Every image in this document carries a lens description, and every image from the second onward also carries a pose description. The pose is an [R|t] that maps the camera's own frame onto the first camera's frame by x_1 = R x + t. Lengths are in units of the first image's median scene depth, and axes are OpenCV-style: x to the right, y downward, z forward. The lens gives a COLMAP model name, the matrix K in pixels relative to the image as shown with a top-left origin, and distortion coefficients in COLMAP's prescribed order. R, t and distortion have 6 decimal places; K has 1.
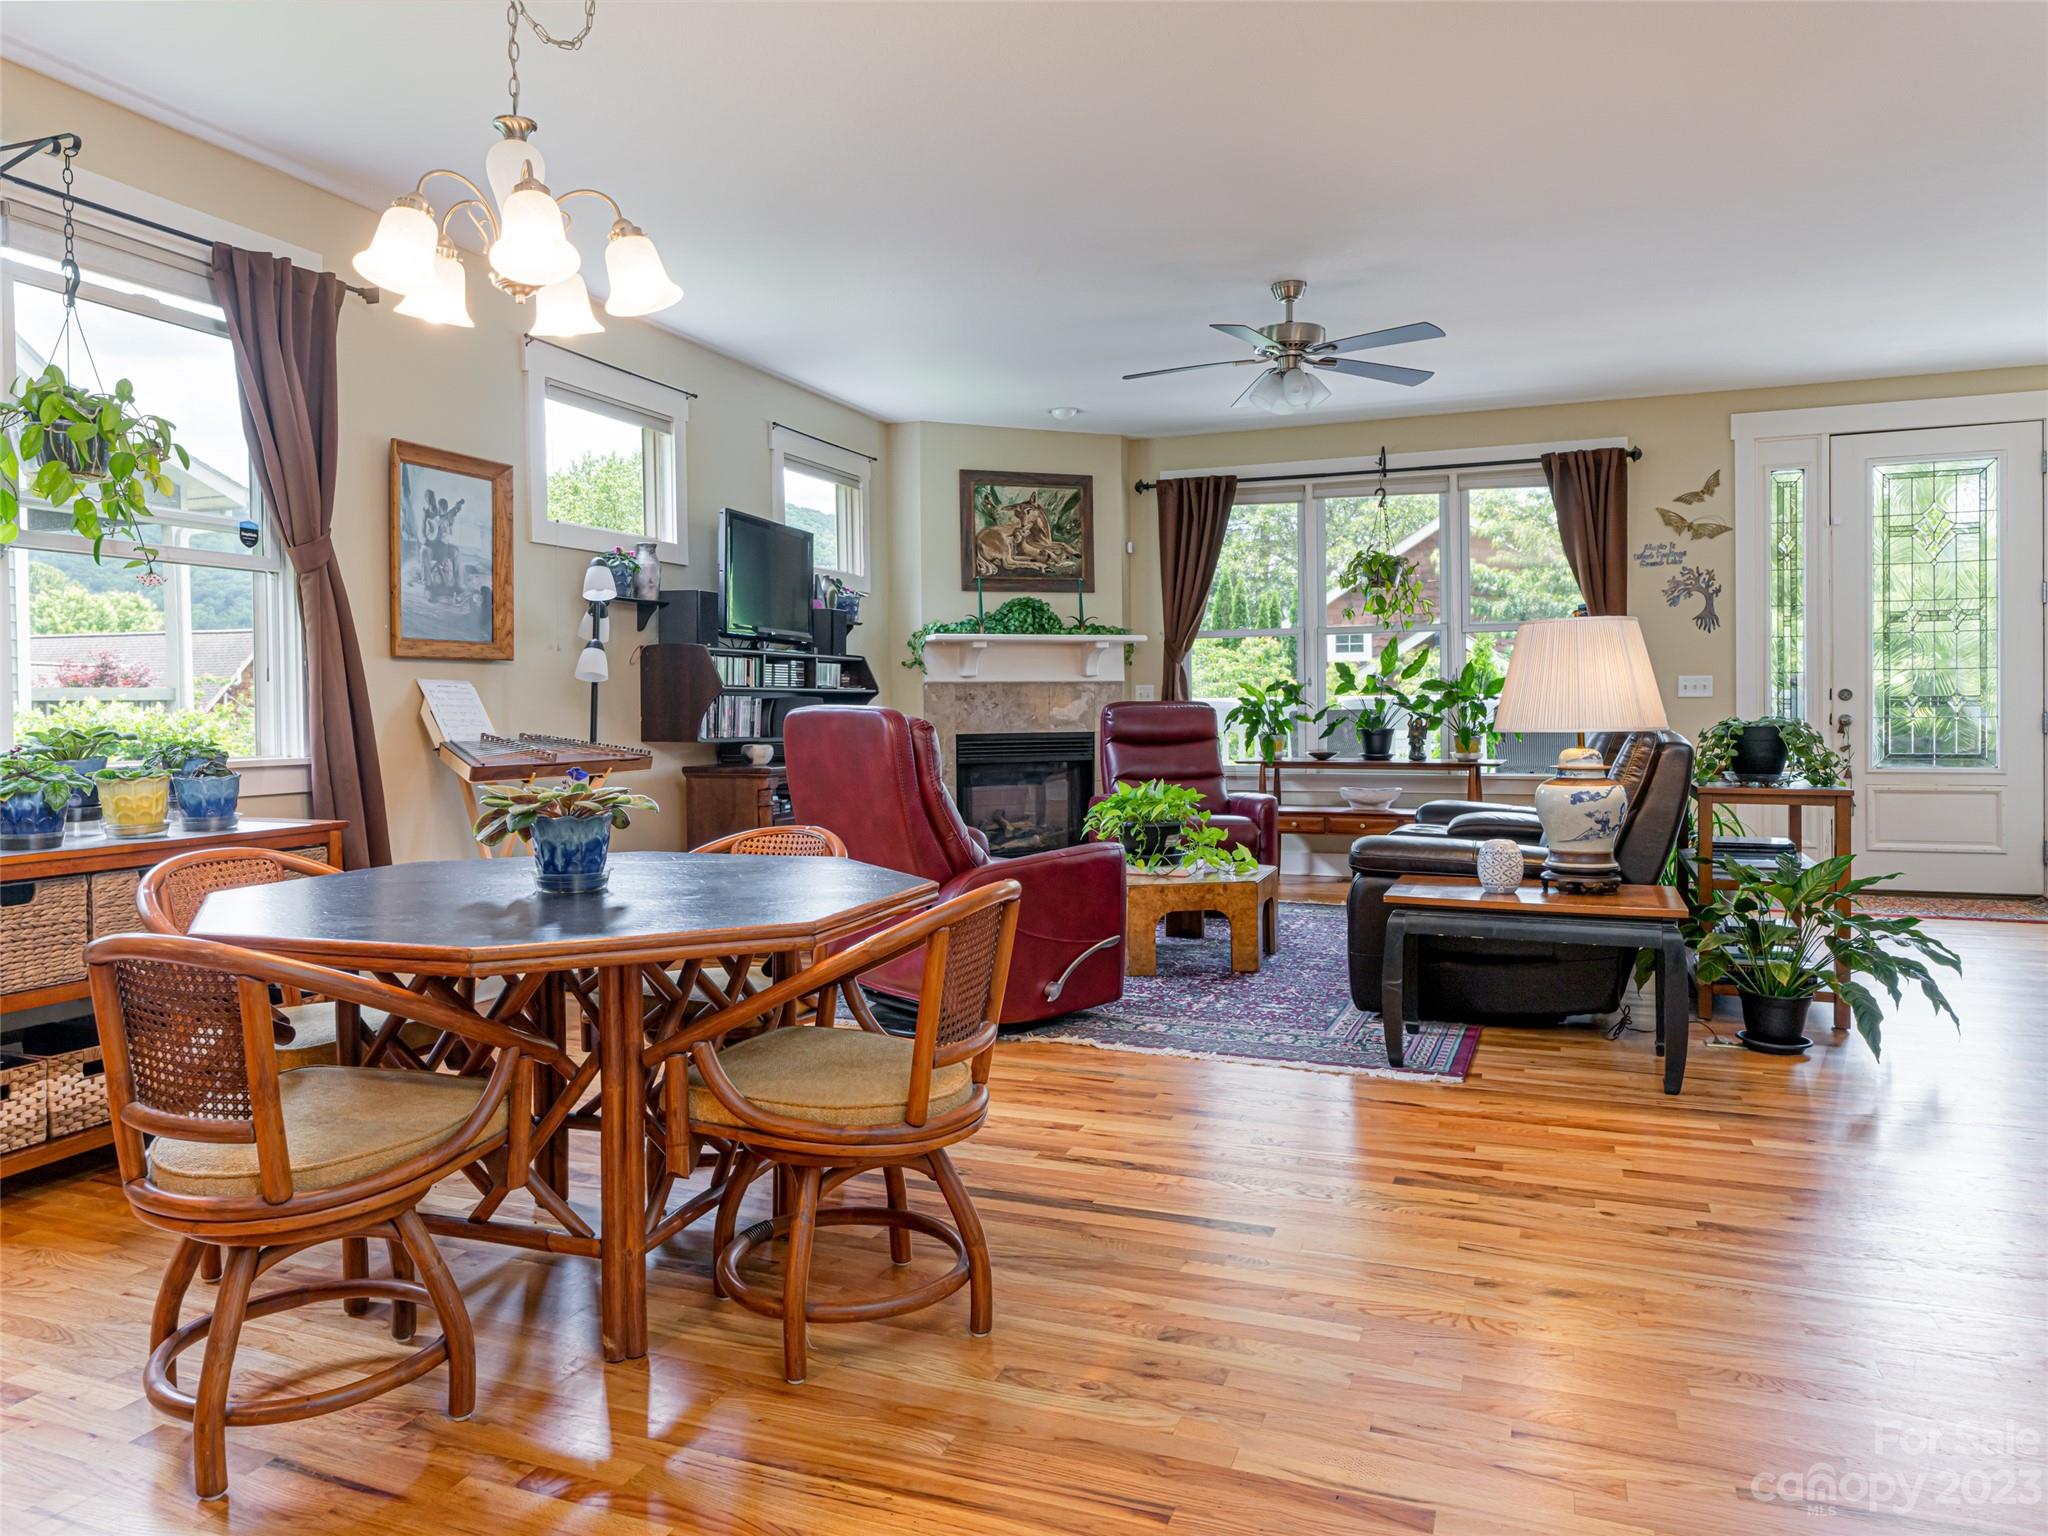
lens RADIAL K [[1316.7, 0, 1095.2], [0, 1316.7, 719.3], [0, 0, 1]] dist [0.002523, -0.000123]
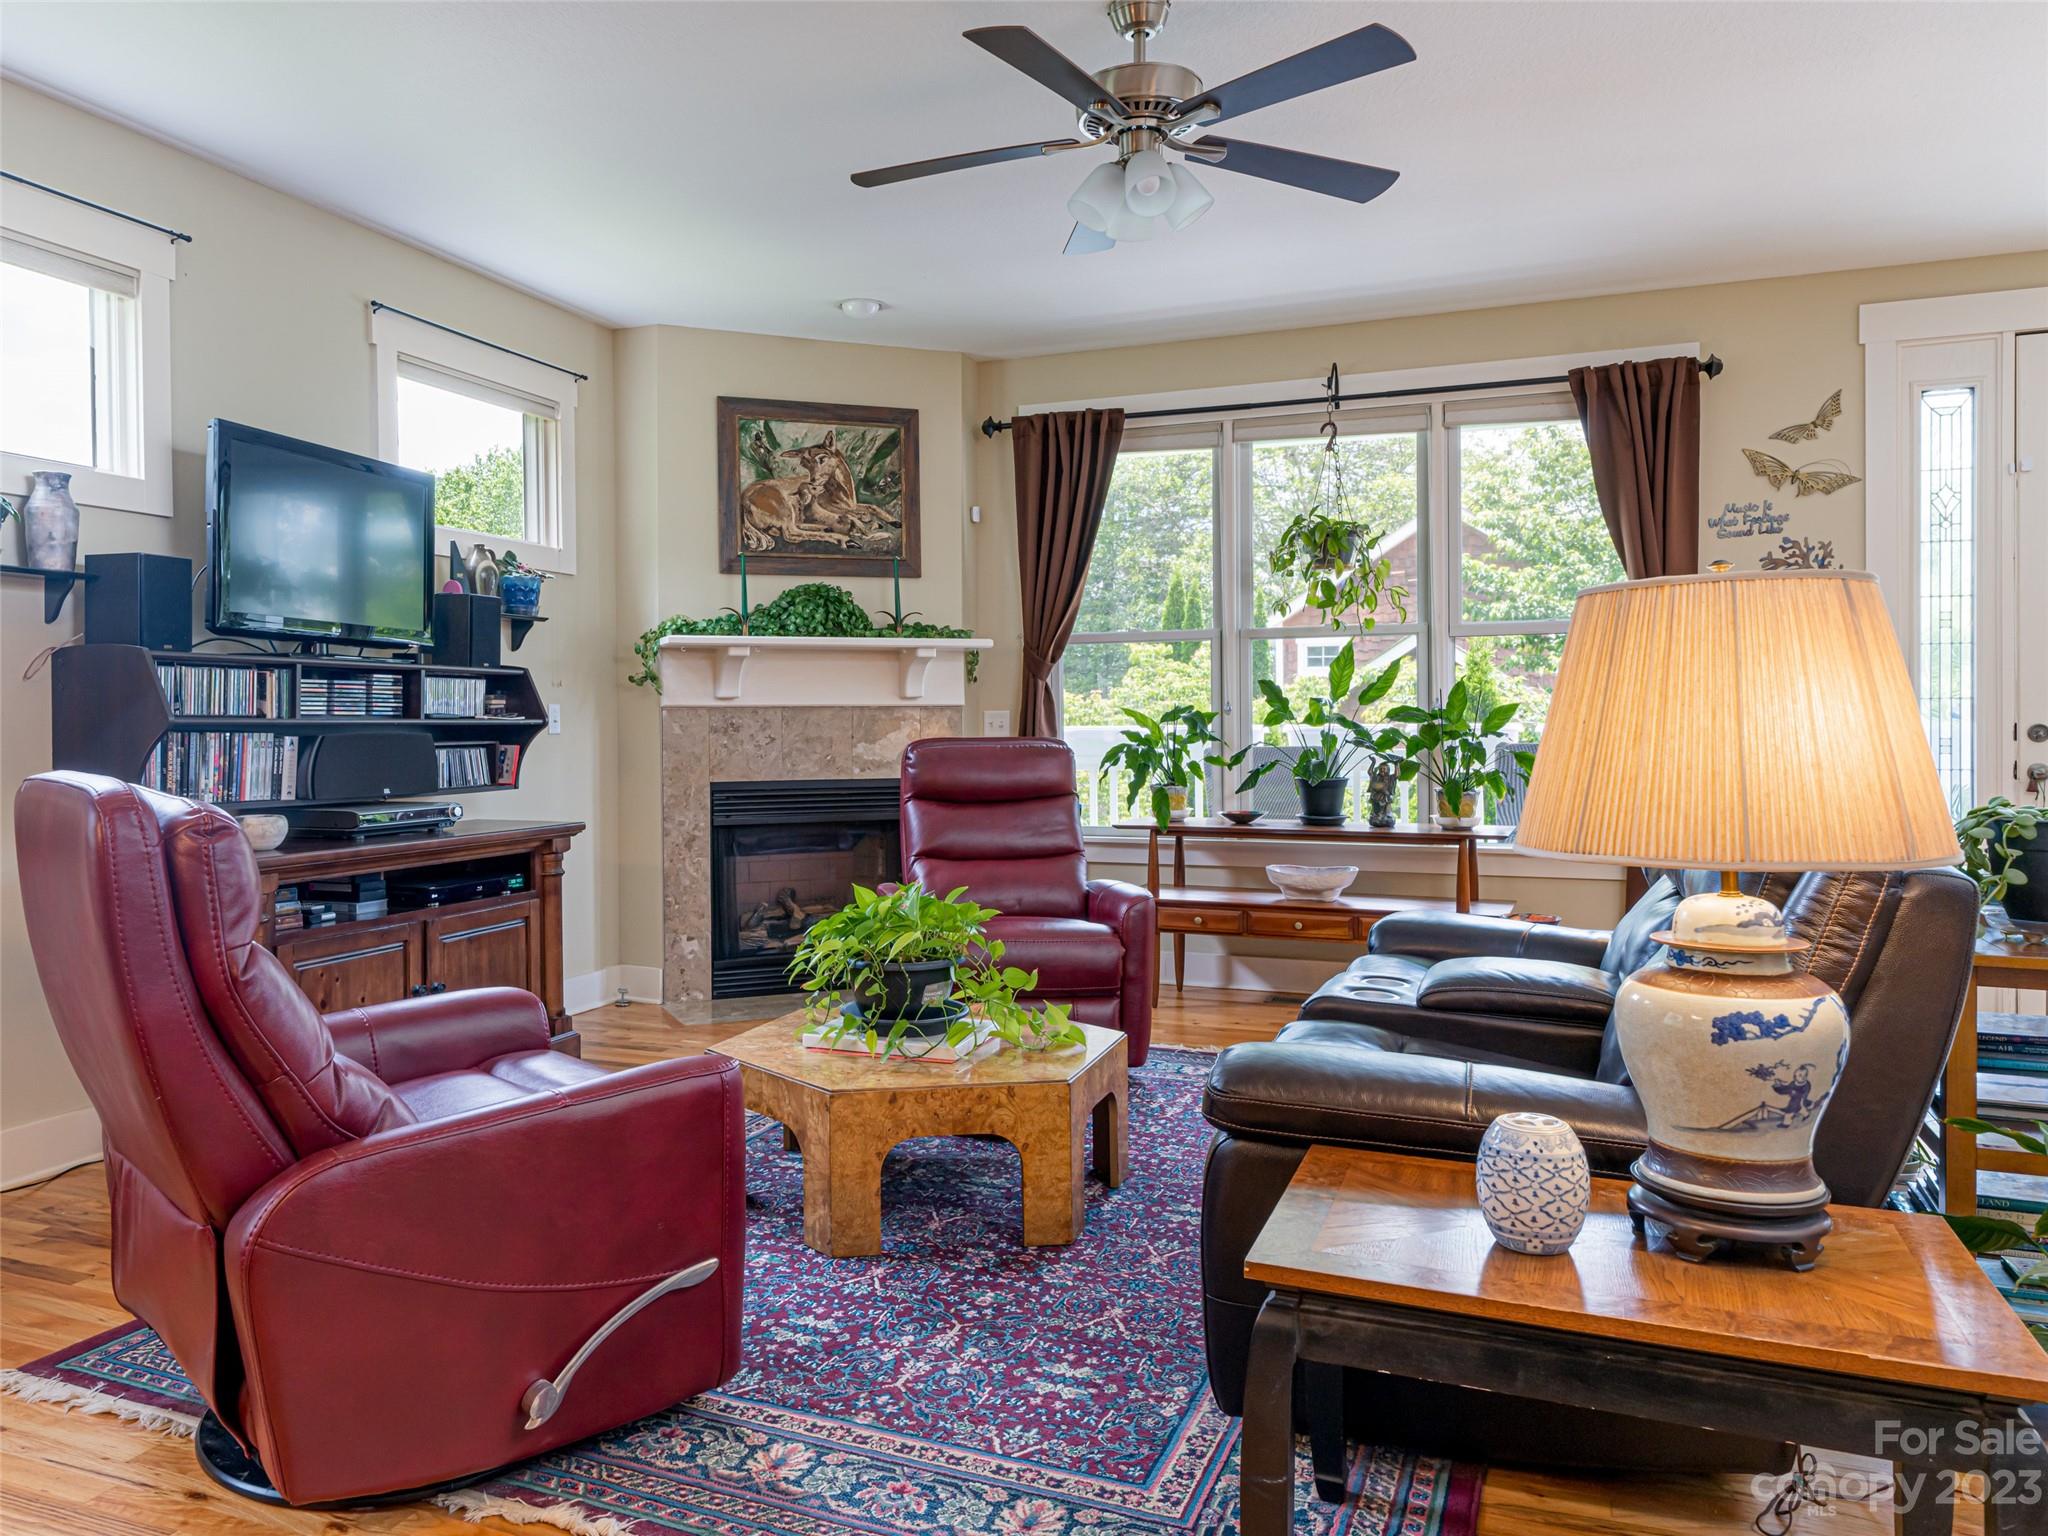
lens RADIAL K [[1469.4, 0, 1032.9], [0, 1469.4, 739.6], [0, 0, 1]] dist [0.002001, 0.000511]
pose [[0.999972, 0.004370, -0.006071, 0.067713], [-0.004371, 0.999990, -0.000207, -0.011470], [0.006071, 0.000234, 0.999982, 0.237769]]
